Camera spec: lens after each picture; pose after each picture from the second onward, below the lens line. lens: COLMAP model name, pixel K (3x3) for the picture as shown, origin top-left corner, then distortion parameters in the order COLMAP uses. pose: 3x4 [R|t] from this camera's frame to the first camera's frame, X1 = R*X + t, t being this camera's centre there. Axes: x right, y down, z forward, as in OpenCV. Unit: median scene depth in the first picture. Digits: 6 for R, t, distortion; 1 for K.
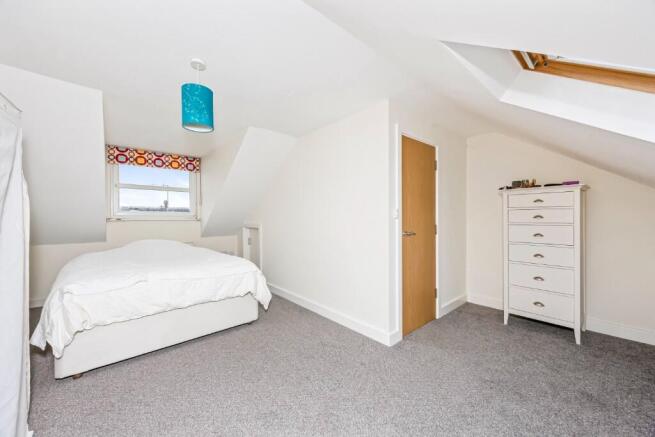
lens RADIAL K [[255.3, 0, 332.0], [0, 255.3, 217.2], [0, 0, 1]] dist [0.002266, 0.000058]
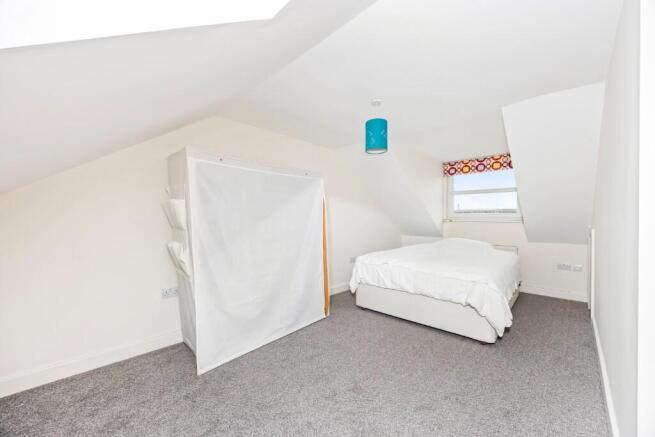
lens RADIAL K [[255.3, 0, 331.8], [0, 255.3, 219.3], [0, 0, 1]] dist [0.002266, 0.000058]
pose [[0.085913, 0.002763, -0.996299, 0.346327], [0.000342, 0.999996, 0.002803, -0.000623], [0.996303, -0.000582, 0.085911, 0.300541]]
